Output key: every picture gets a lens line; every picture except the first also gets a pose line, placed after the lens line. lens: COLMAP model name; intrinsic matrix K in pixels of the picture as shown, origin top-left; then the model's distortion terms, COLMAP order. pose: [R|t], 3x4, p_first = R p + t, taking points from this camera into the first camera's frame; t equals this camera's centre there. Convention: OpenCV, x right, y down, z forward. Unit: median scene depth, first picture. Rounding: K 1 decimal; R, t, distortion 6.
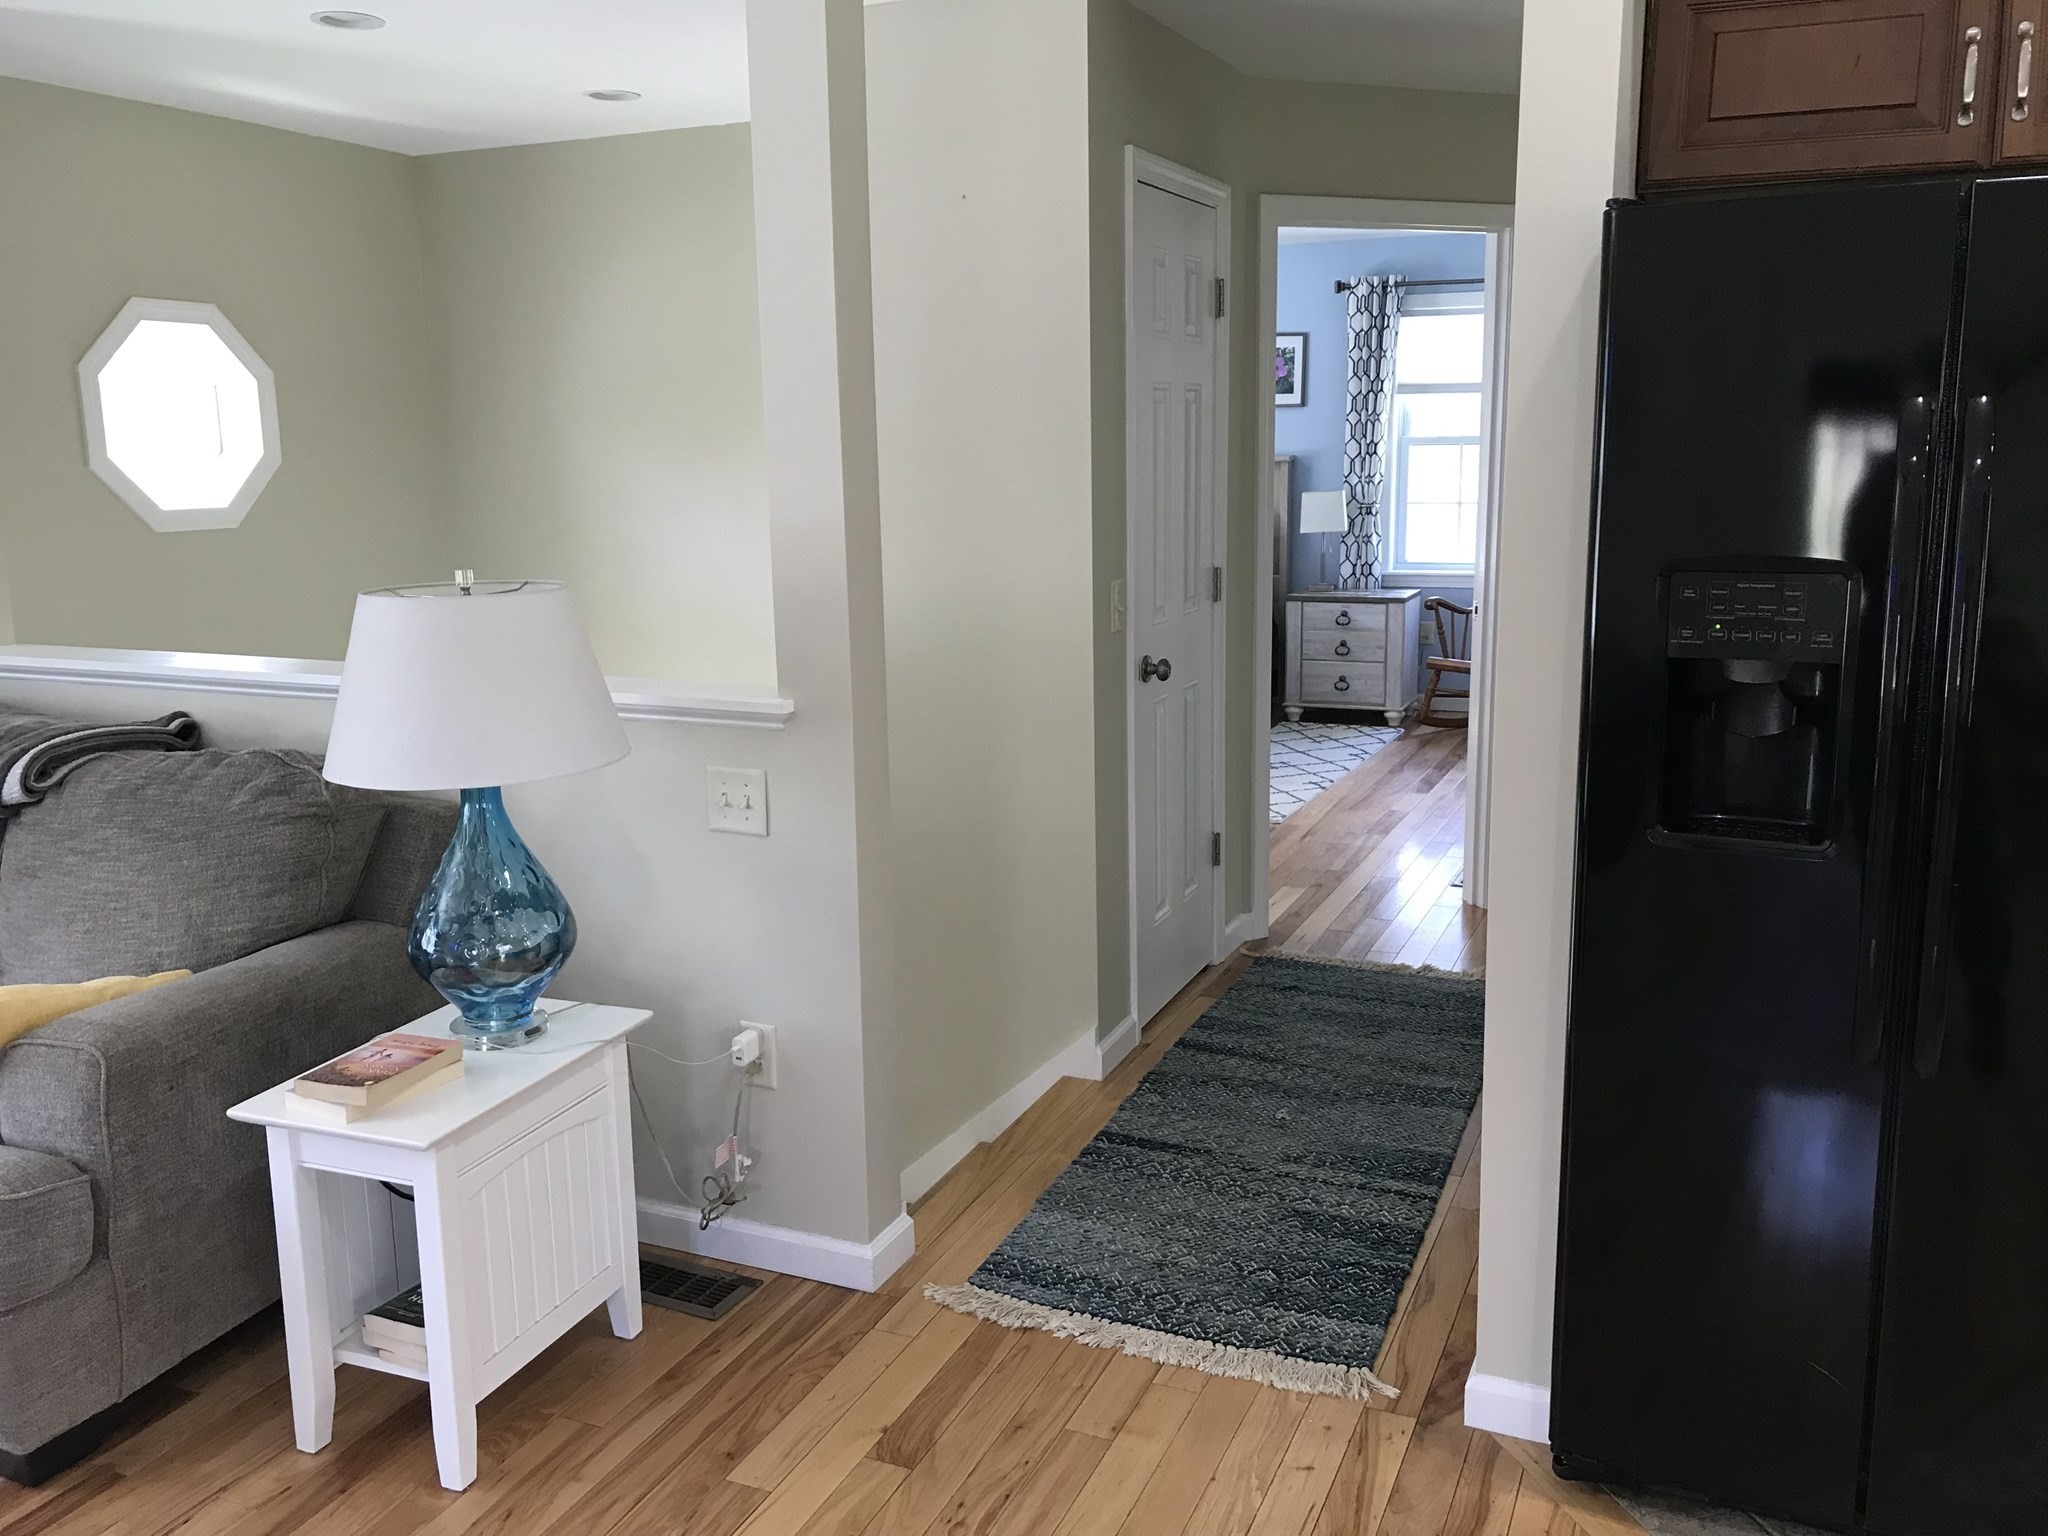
lens RADIAL K [[1689.8, 0, 1021.0], [0, 1689.8, 770.0], [0, 0, 1]] dist [0.013674, 0.003932]
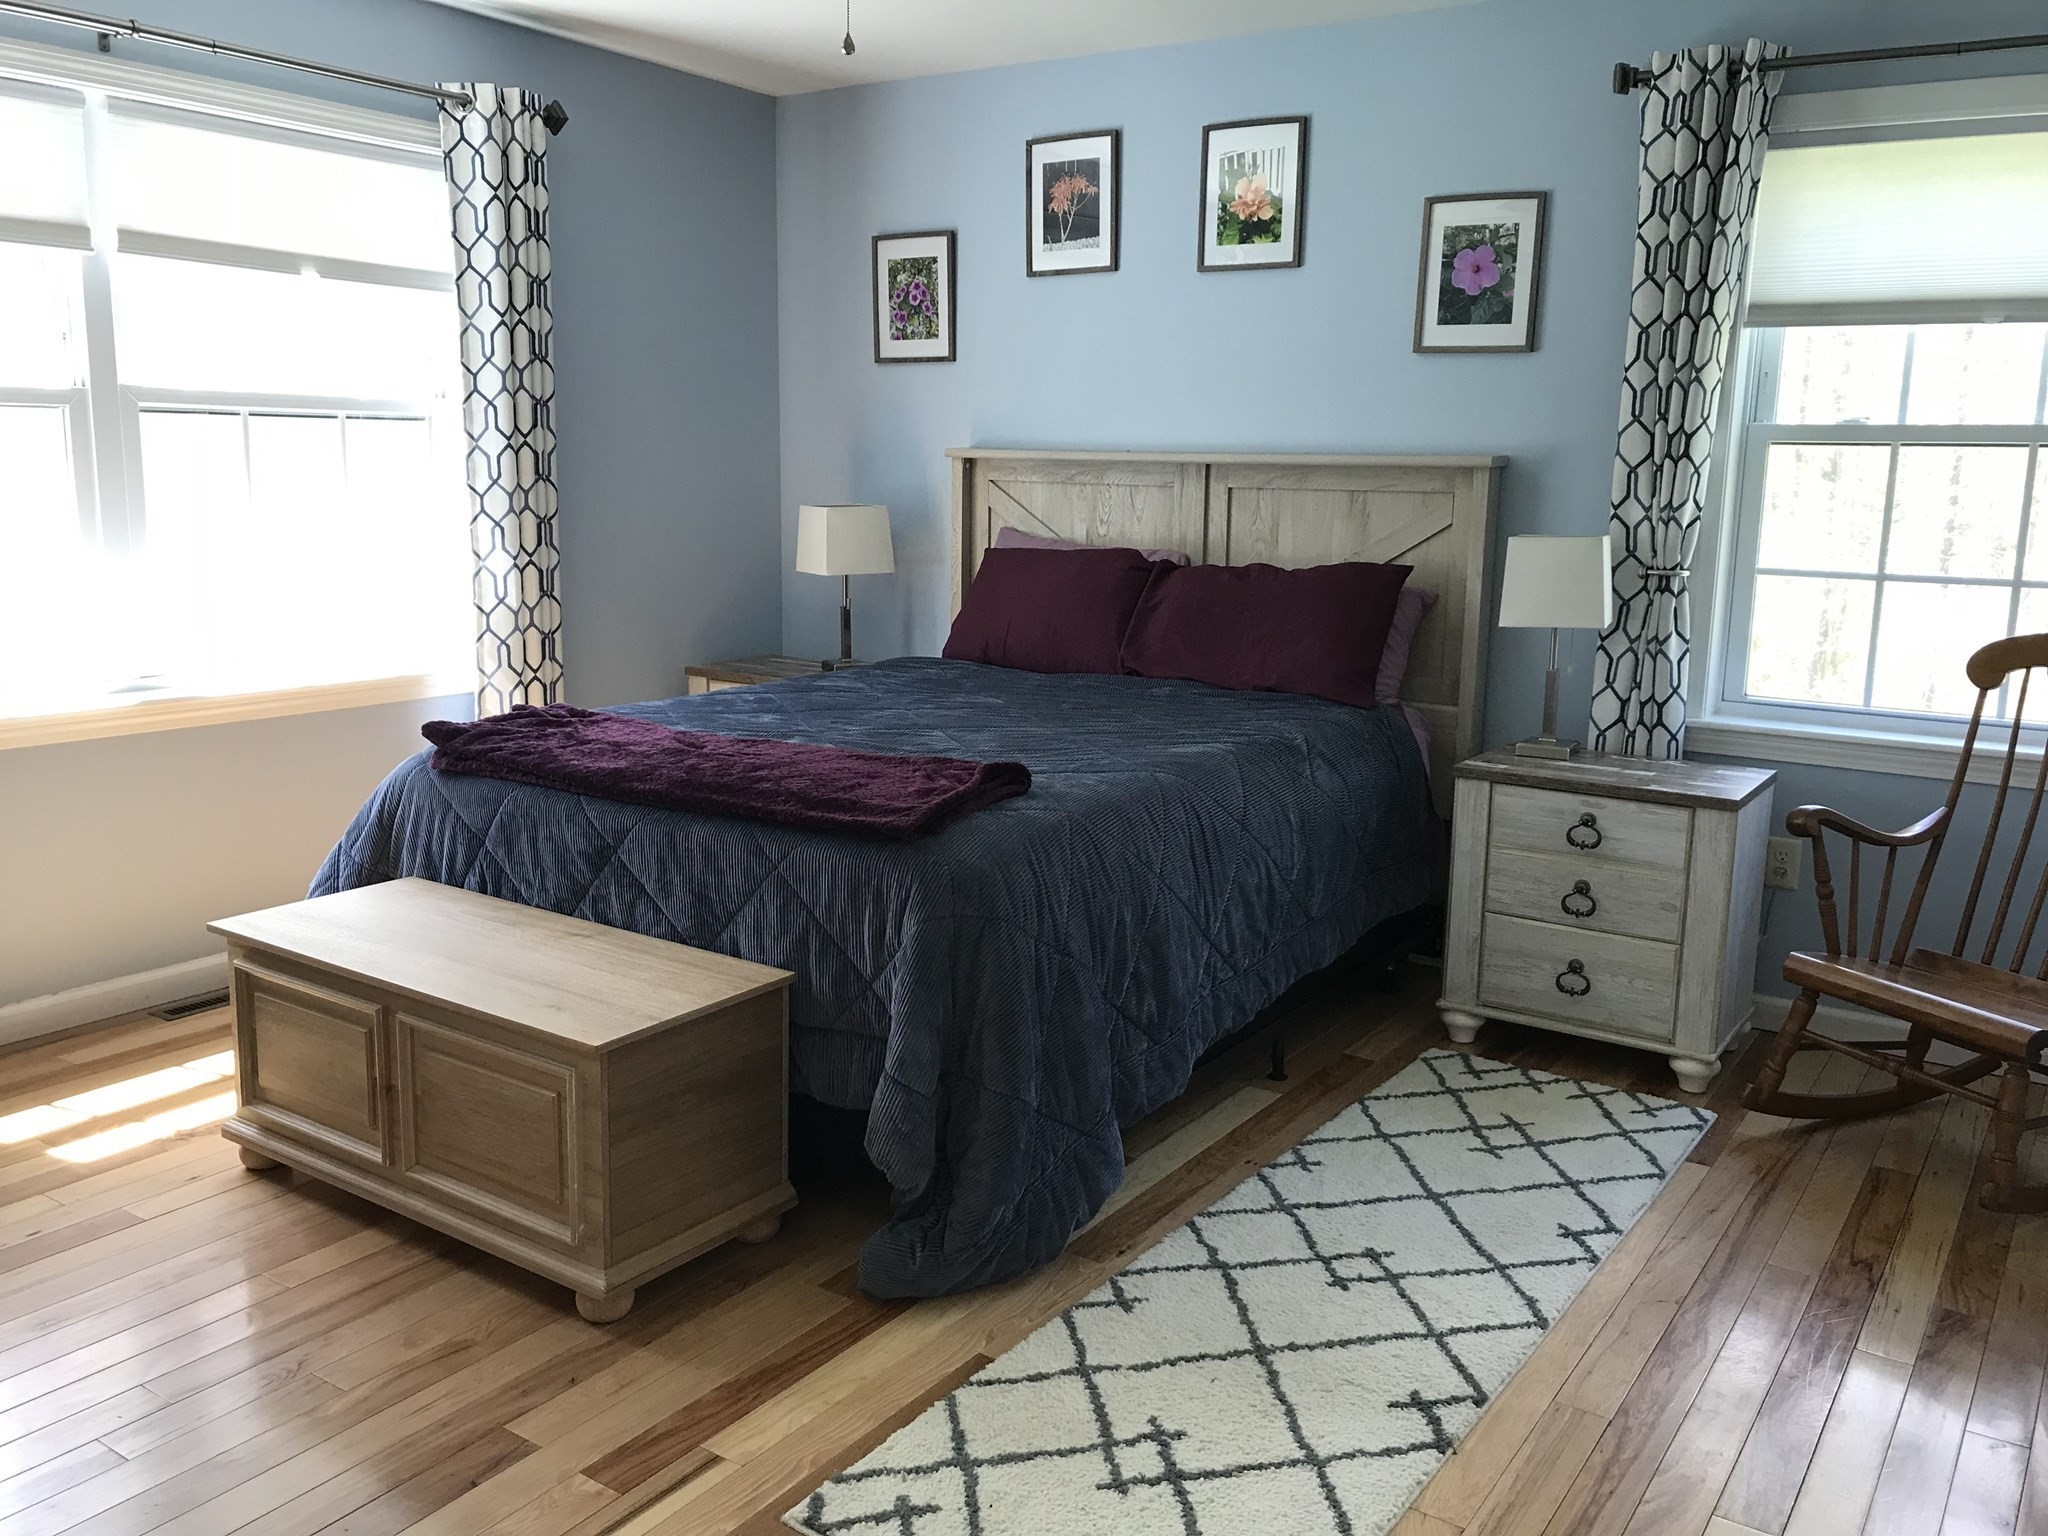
lens RADIAL K [[1689.8, 0, 1026.0], [0, 1689.8, 758.5], [0, 0, 1]] dist [0.013674, 0.003932]
pose [[0.983822, 0.060627, -0.168576, 0.120083], [-0.061397, 0.998113, 0.000649, -0.098978], [0.168297, 0.009711, 0.985688, 0.539995]]
